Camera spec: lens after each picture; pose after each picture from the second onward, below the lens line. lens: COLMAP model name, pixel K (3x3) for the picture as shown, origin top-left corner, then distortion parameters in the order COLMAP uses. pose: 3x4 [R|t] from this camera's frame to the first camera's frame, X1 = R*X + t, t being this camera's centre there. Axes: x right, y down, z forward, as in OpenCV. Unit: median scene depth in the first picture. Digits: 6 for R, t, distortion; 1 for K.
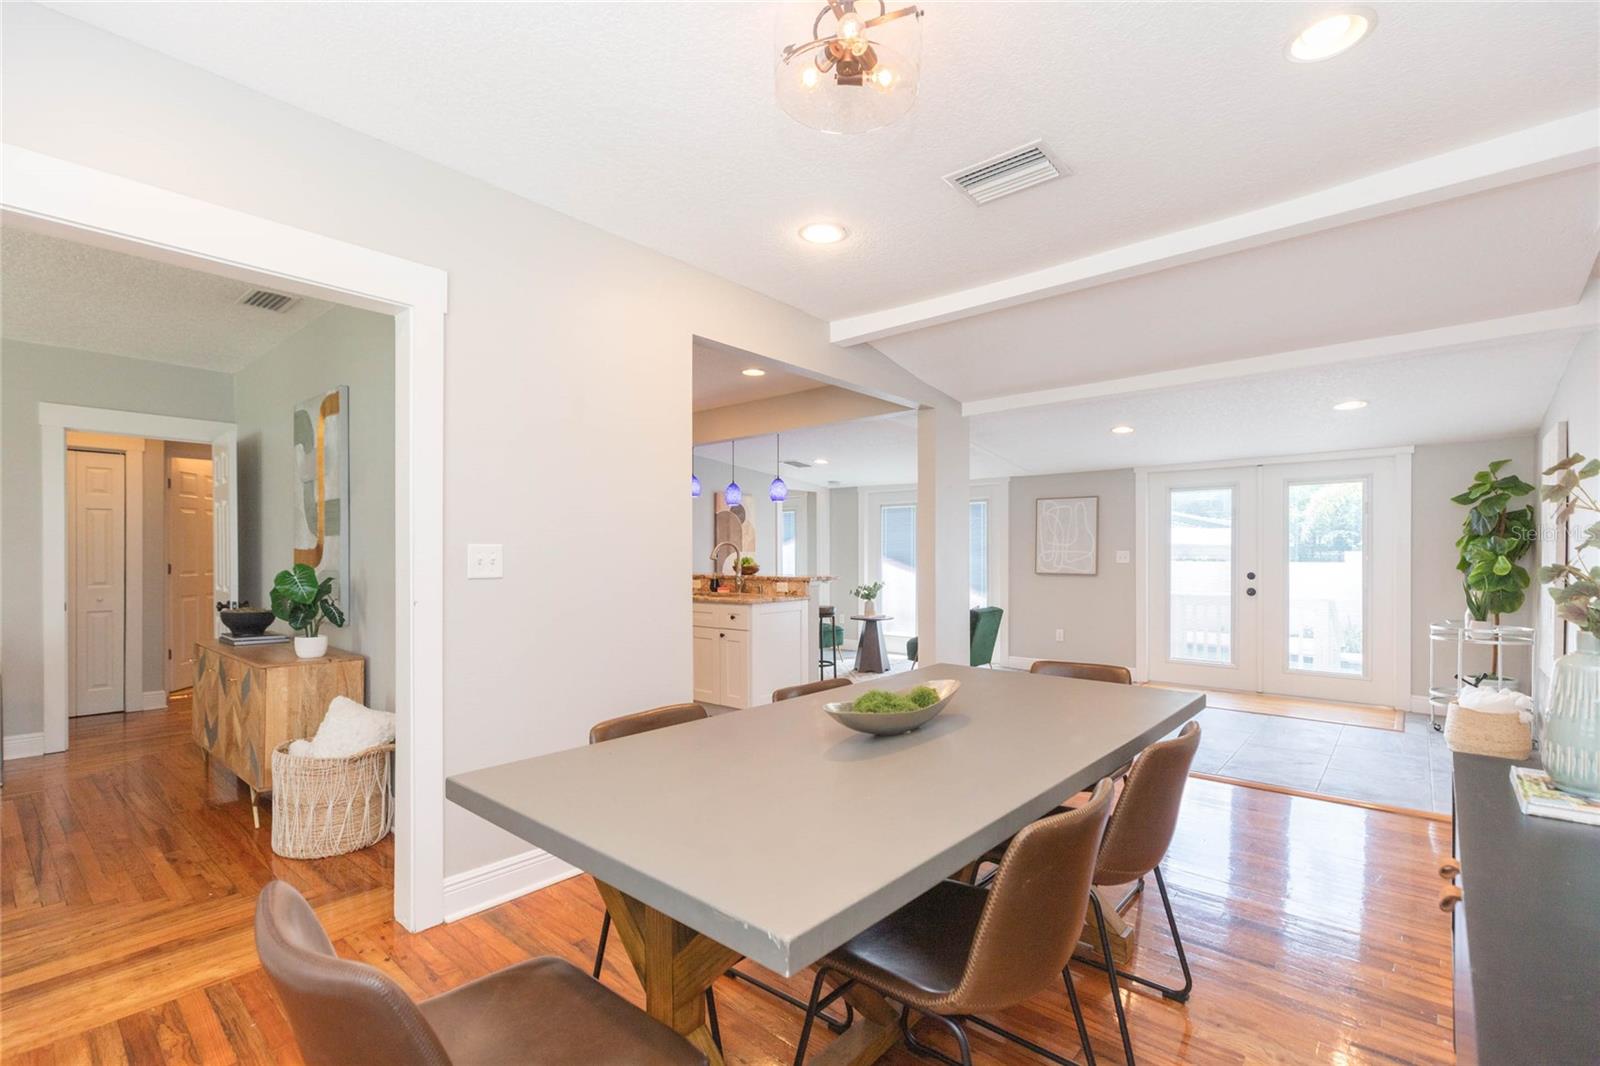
lens RADIAL K [[710.4, 0, 813.9], [0, 710.4, 544.2], [0, 0, 1]] dist [0.007810, 0.000331]
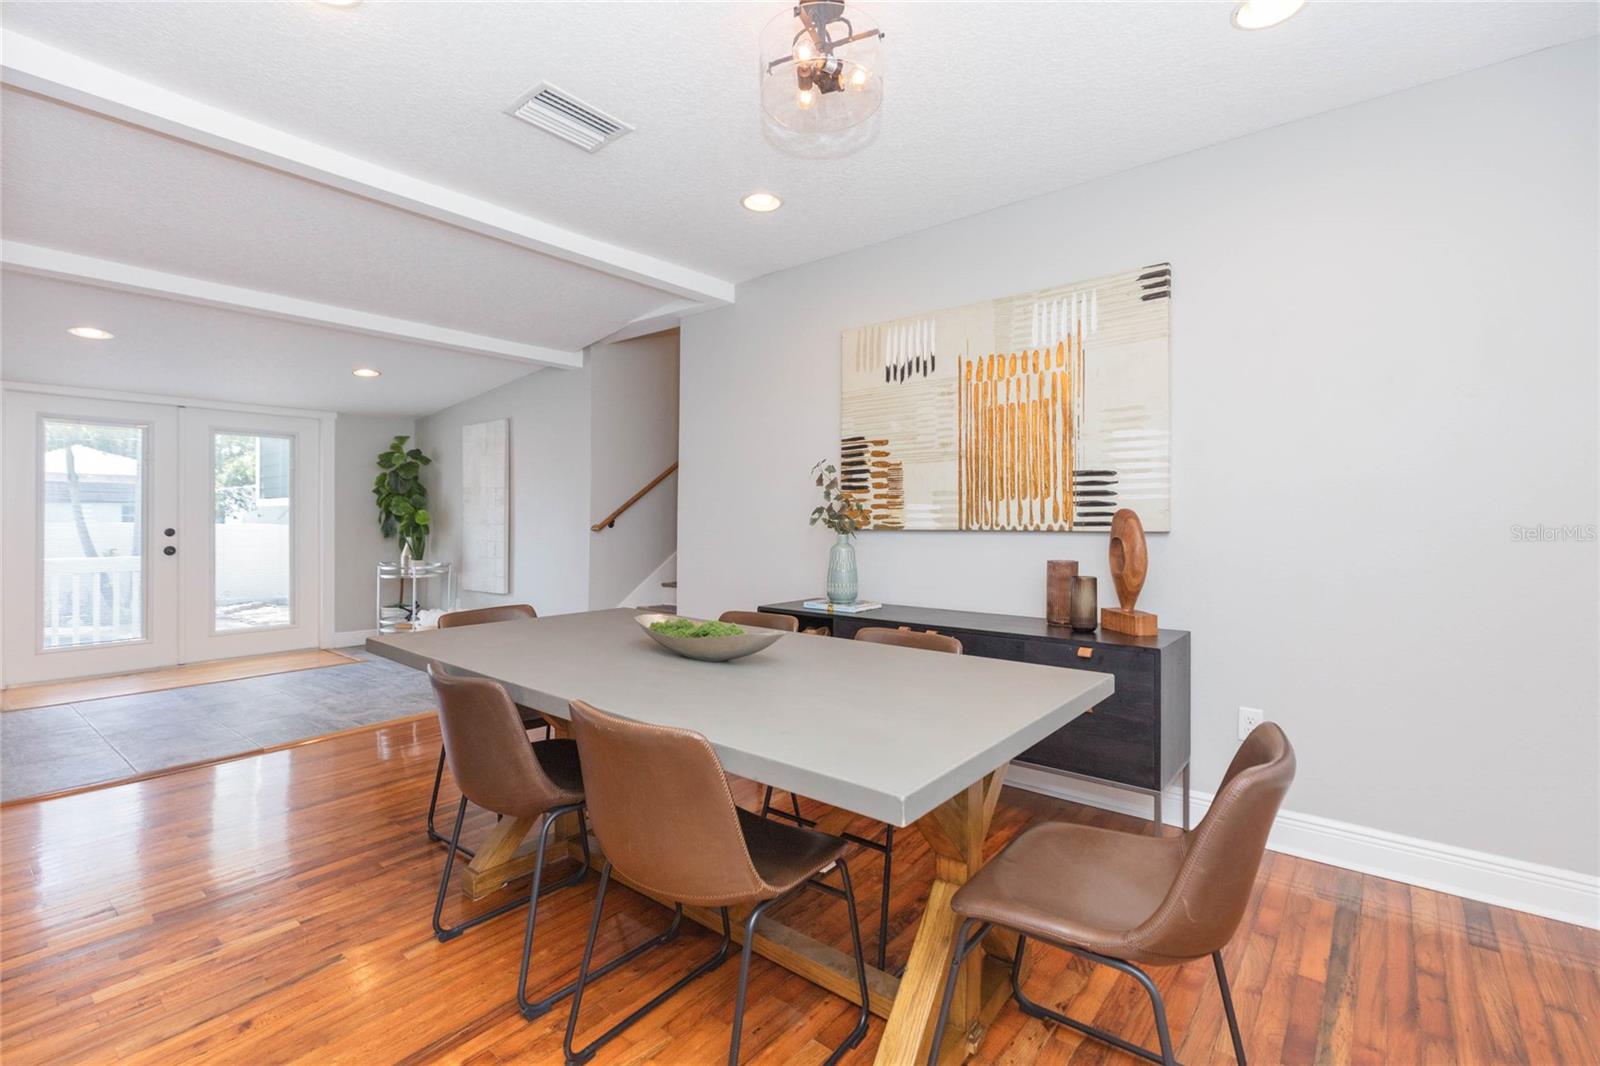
lens RADIAL K [[717.2, 0, 796.7], [0, 717.2, 520.4], [0, 0, 1]] dist [-0.000297, -0.000039]
pose [[-0.029349, -0.007489, 0.999541, -0.301892], [-0.016335, 0.999842, 0.007012, 0.012632], [-0.999436, -0.016122, -0.029467, 0.284352]]
